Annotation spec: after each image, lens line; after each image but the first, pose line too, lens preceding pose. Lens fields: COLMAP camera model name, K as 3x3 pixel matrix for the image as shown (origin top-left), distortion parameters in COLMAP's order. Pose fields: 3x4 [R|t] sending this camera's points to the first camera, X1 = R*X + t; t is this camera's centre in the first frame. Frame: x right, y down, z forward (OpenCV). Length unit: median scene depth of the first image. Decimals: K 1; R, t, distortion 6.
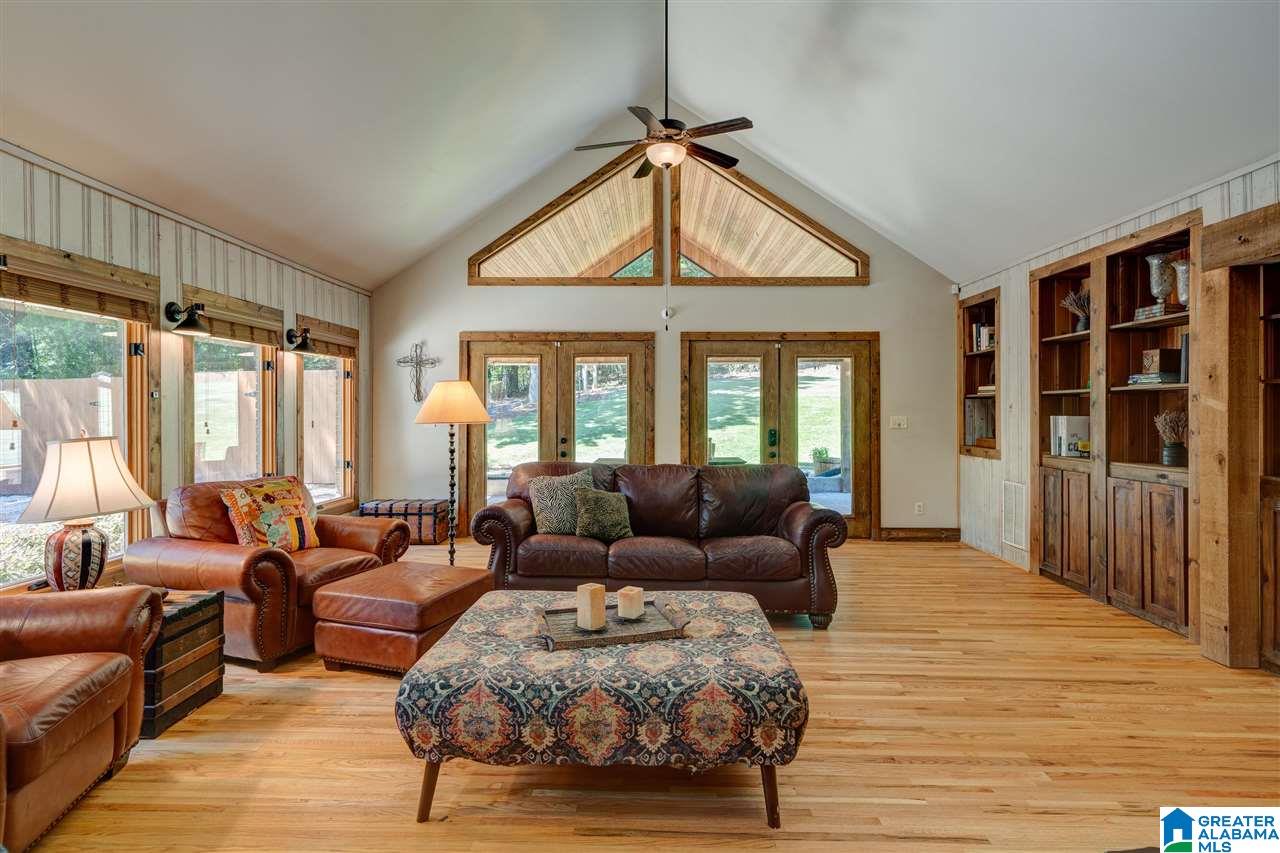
lens RADIAL K [[642.0, 0, 637.9], [0, 642.0, 411.7], [0, 0, 1]] dist [-0.004138, -0.000189]
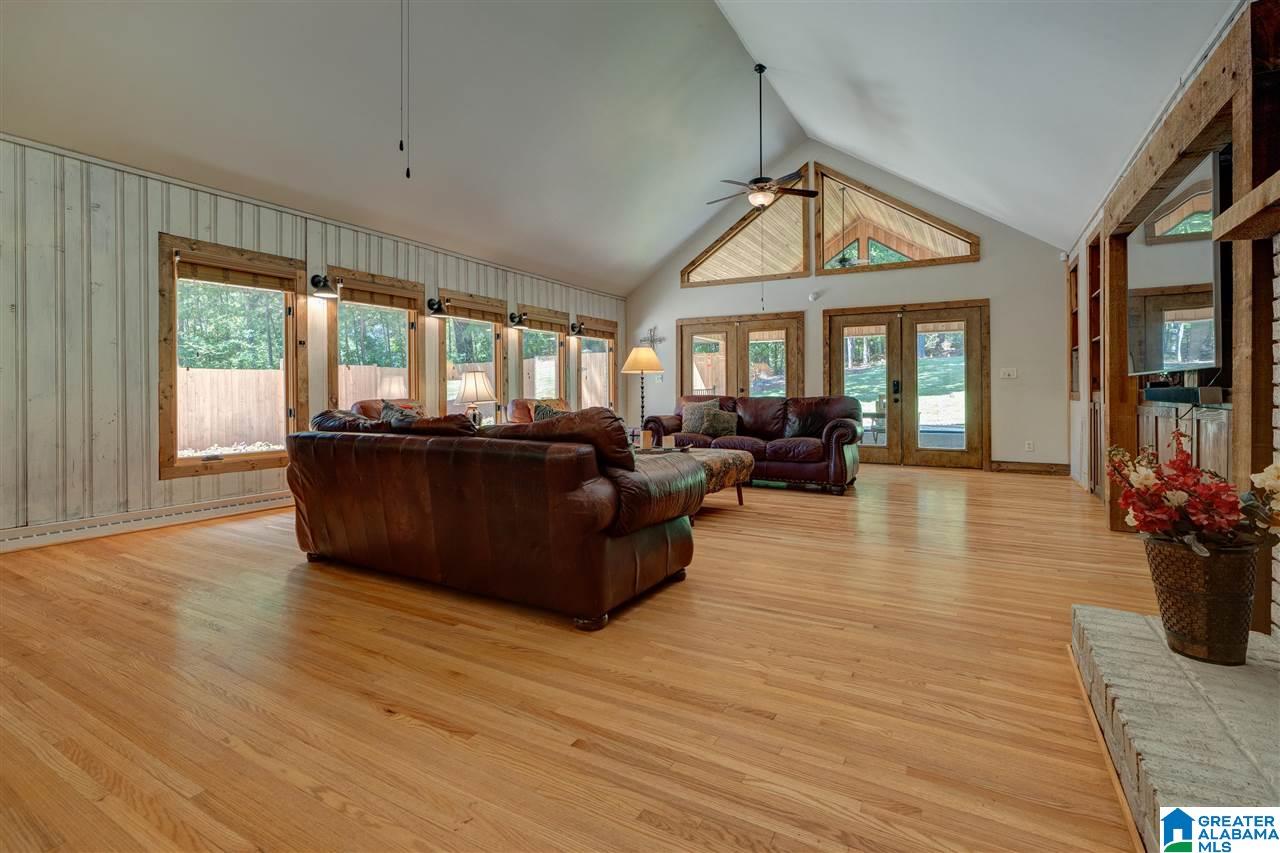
lens RADIAL K [[596.1, 0, 642.9], [0, 596.1, 392.5], [0, 0, 1]] dist [-0.010929, 0.000176]
pose [[0.885703, -0.003282, -0.464240, 0.368343], [0.002315, 0.999994, -0.002653, 0.062788], [0.464246, 0.001275, 0.885706, -0.344579]]
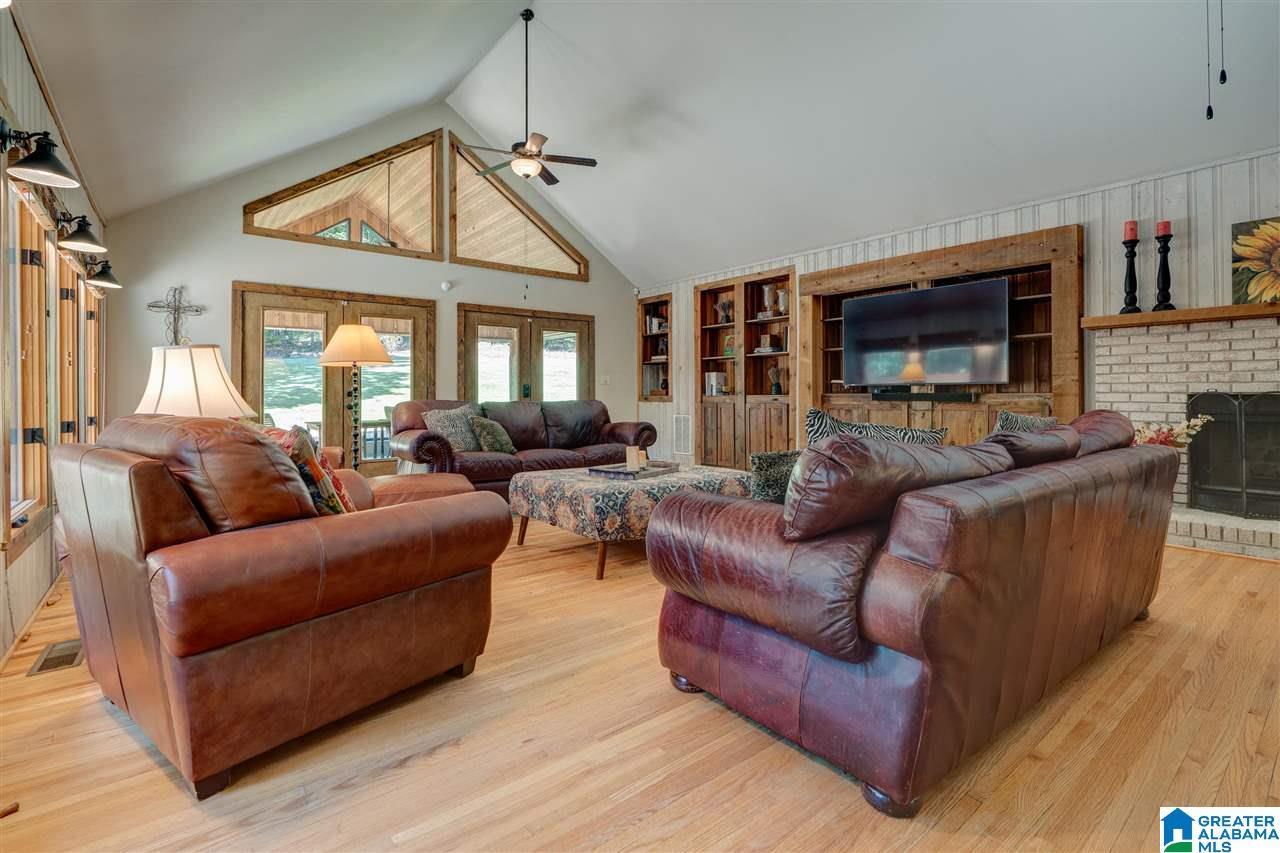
lens RADIAL K [[596.1, 0, 642.9], [0, 596.1, 392.5], [0, 0, 1]] dist [-0.010929, 0.000176]
pose [[0.759209, -0.001785, 0.650845, -0.462293], [0.006147, 0.999971, -0.004428, 0.059340], [-0.650818, 0.007362, 0.759198, -0.076285]]
